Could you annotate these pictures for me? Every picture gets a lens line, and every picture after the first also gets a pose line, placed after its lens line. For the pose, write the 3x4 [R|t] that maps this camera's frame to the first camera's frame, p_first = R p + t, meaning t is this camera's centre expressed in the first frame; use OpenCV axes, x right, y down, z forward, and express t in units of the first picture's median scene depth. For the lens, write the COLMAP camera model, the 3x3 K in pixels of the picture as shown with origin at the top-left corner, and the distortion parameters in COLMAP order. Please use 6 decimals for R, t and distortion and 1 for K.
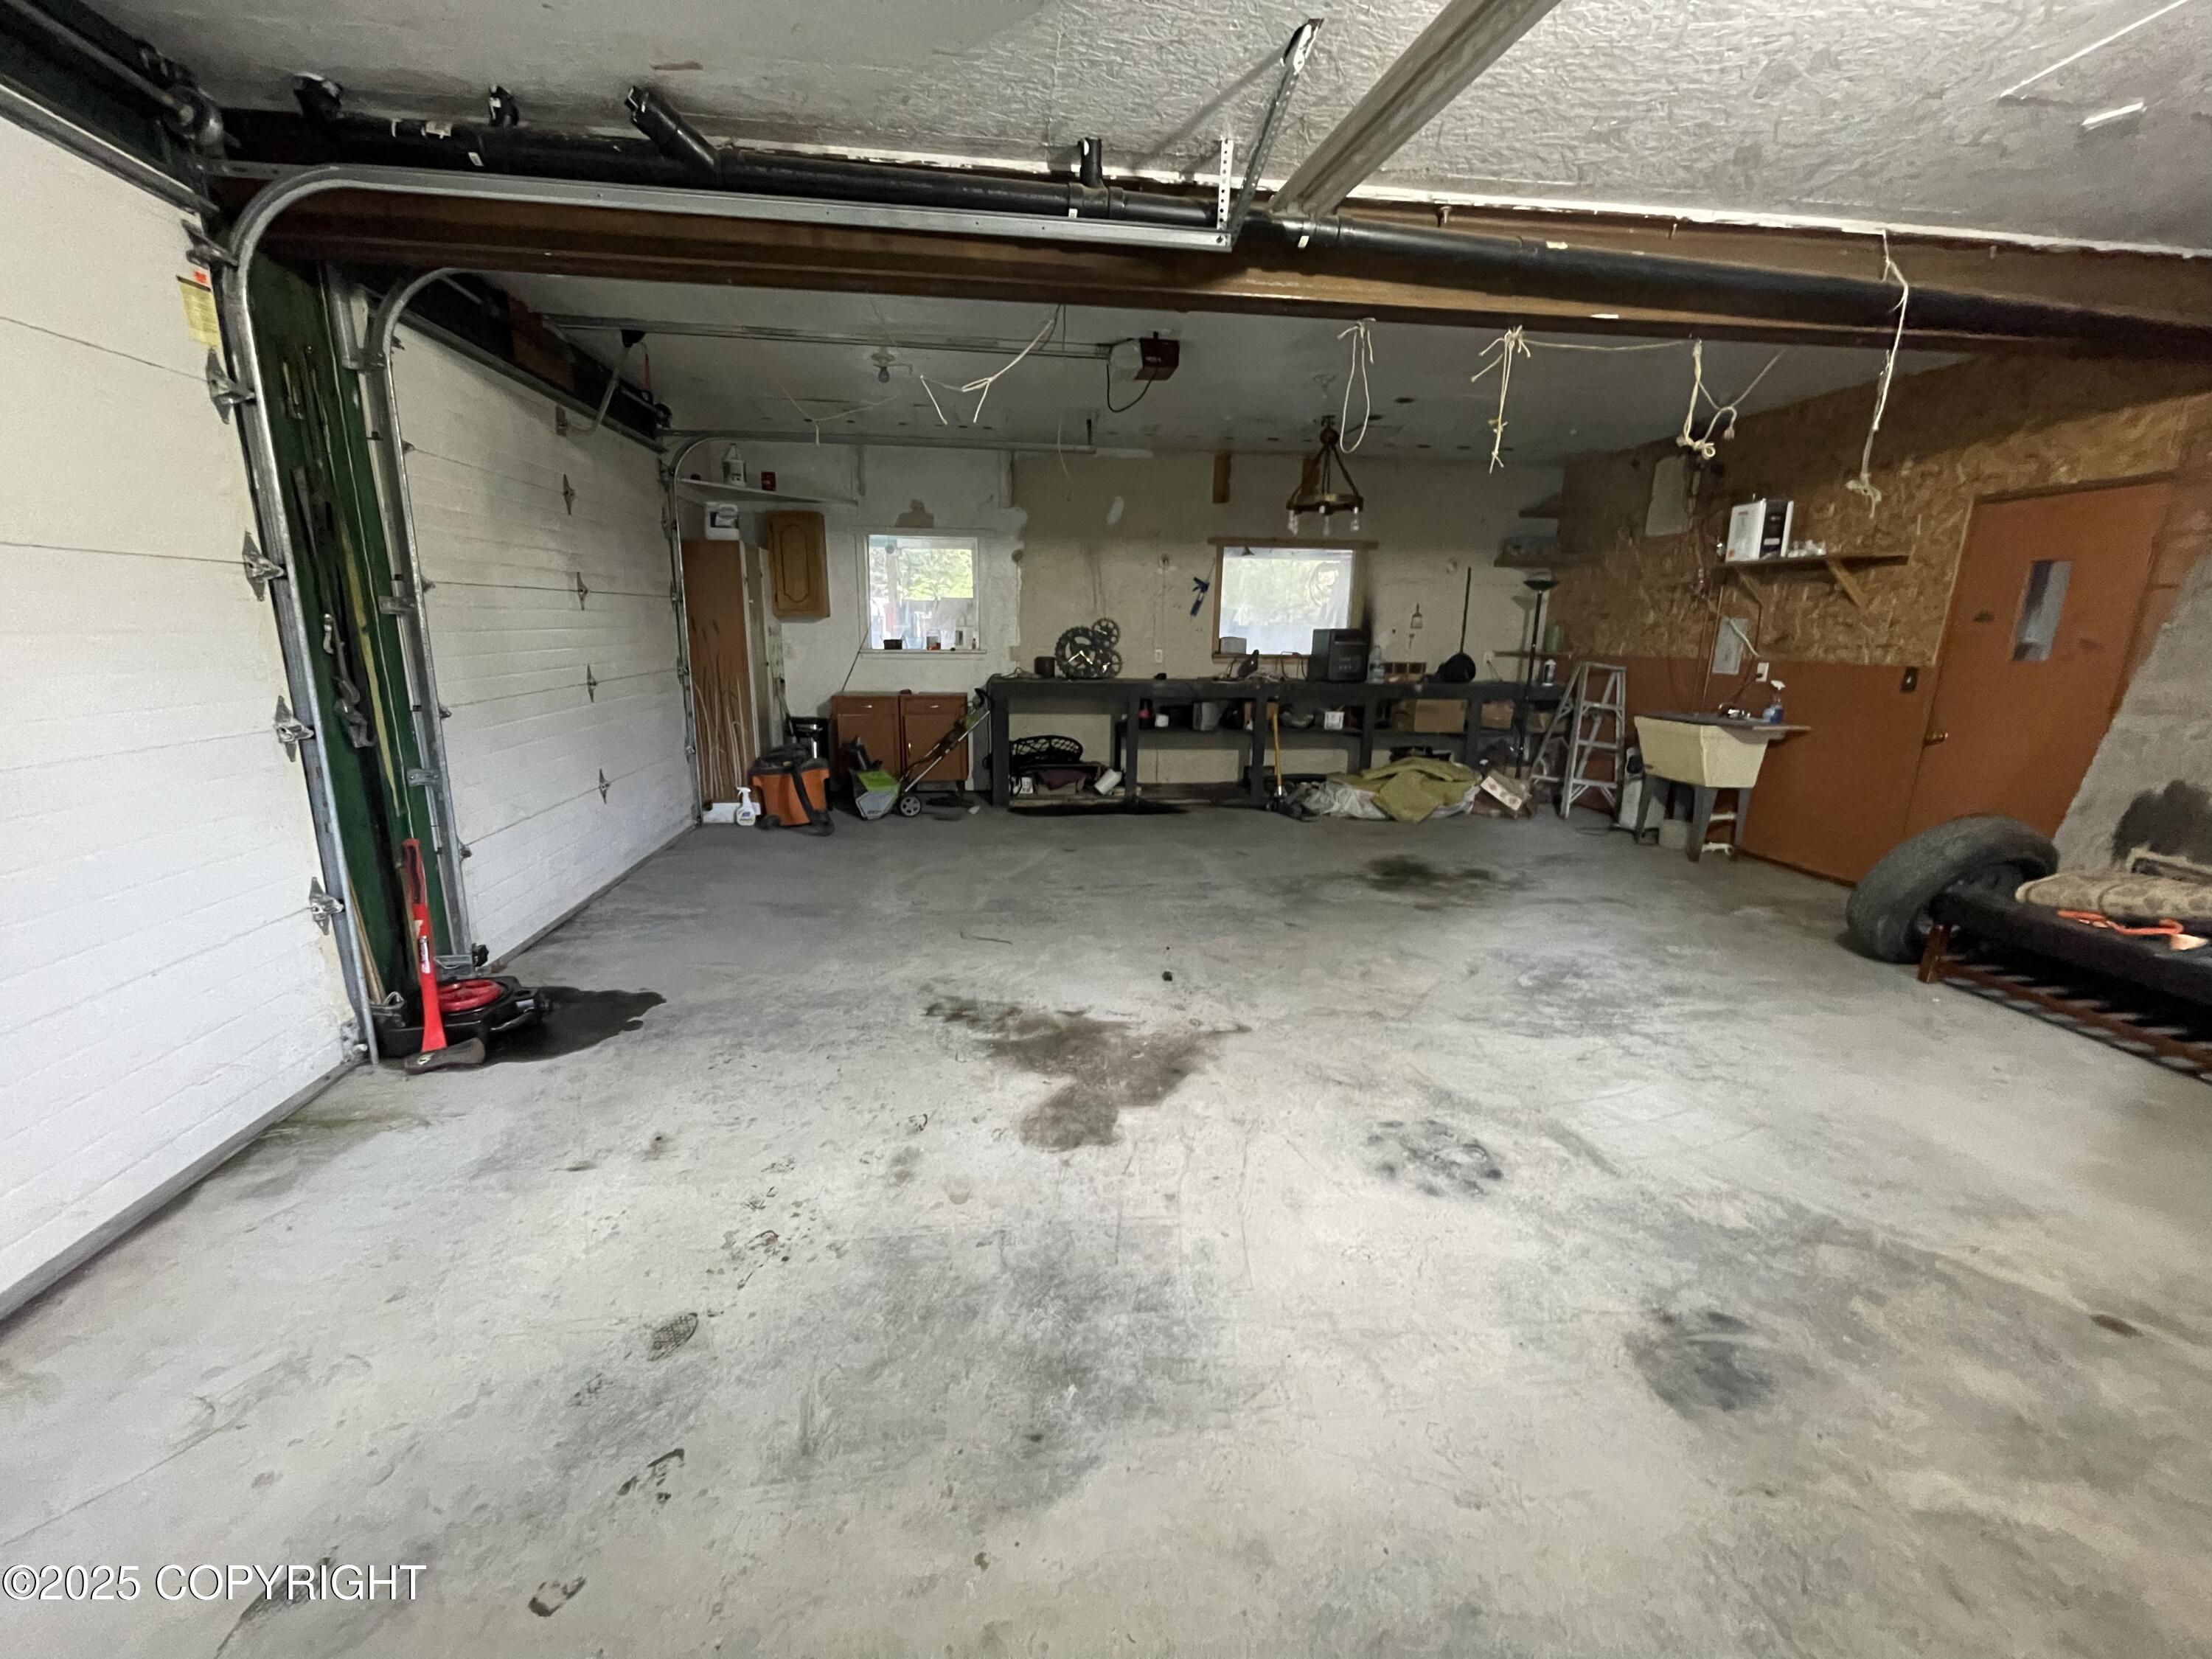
lens RADIAL K [[885.8, 0, 1099.2], [0, 885.8, 832.5], [0, 0, 1]] dist [-0.002289, -0.000779]
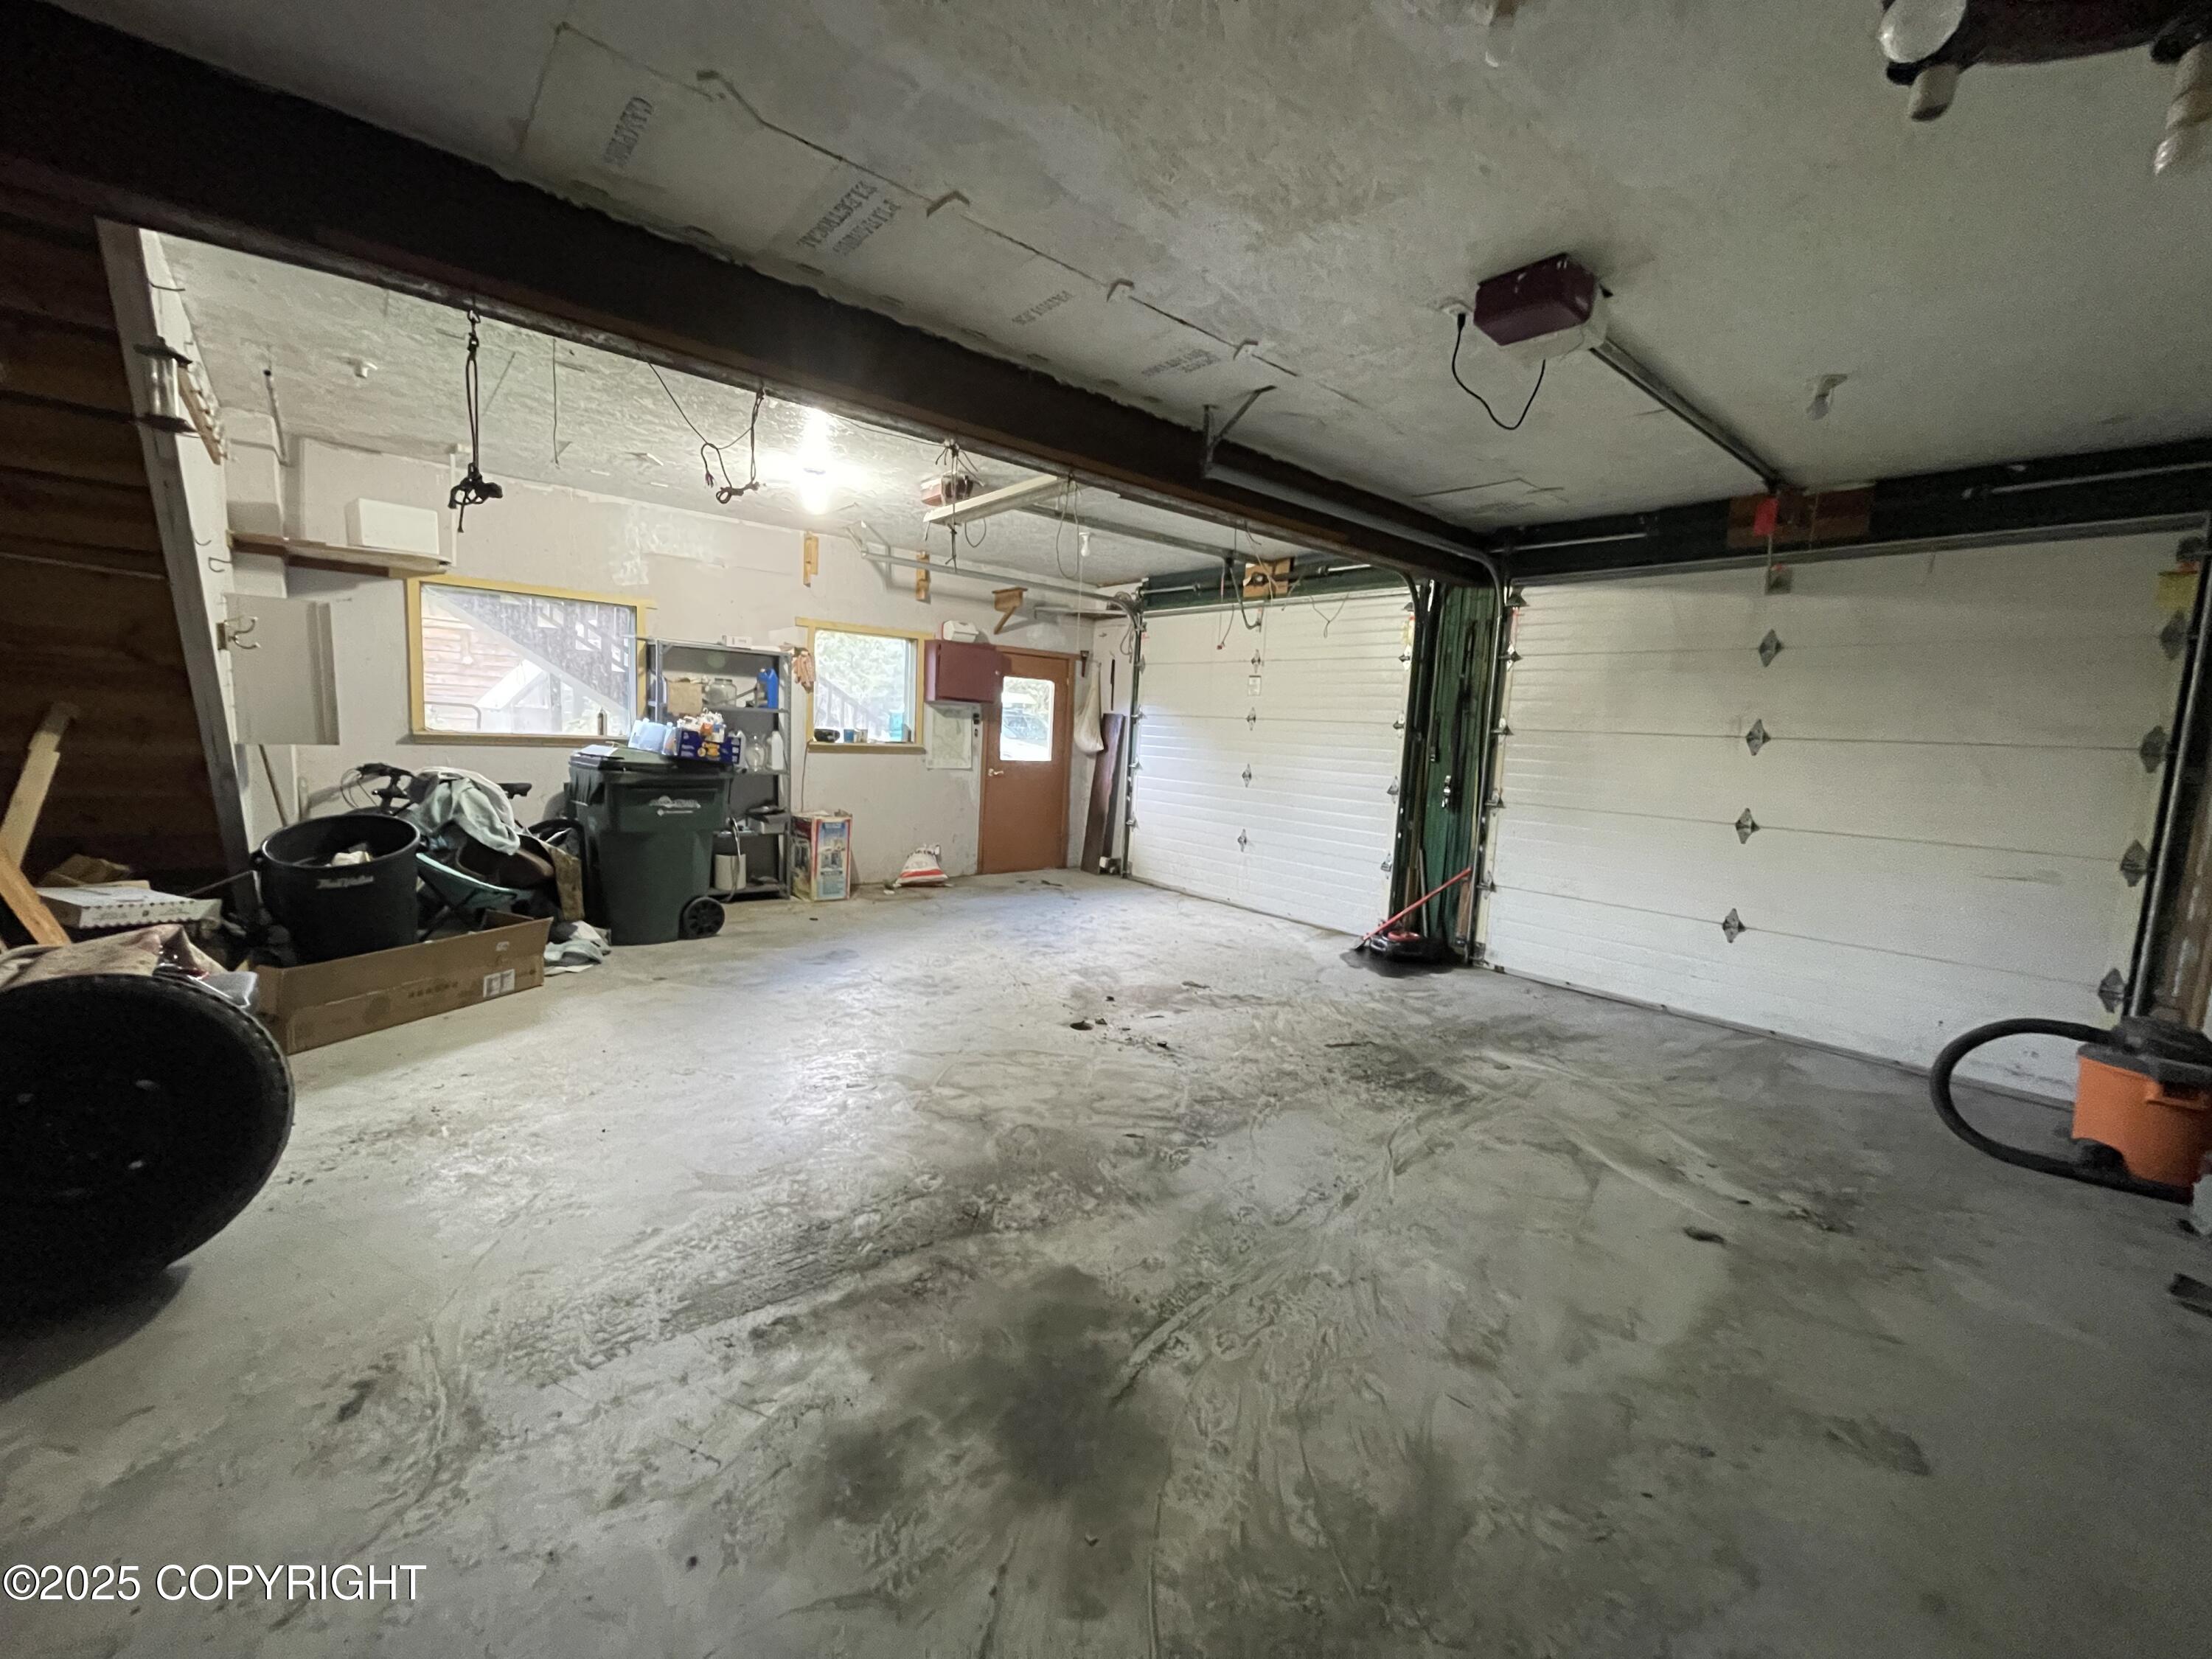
lens RADIAL K [[885.8, 0, 1099.2], [0, 885.8, 832.5], [0, 0, 1]] dist [-0.002289, -0.000779]
pose [[-0.846364, -0.001481, -0.532603, 0.819003], [-0.183468, 0.939603, 0.288938, -0.434147], [0.500008, 0.342262, -0.795518, 1.963614]]
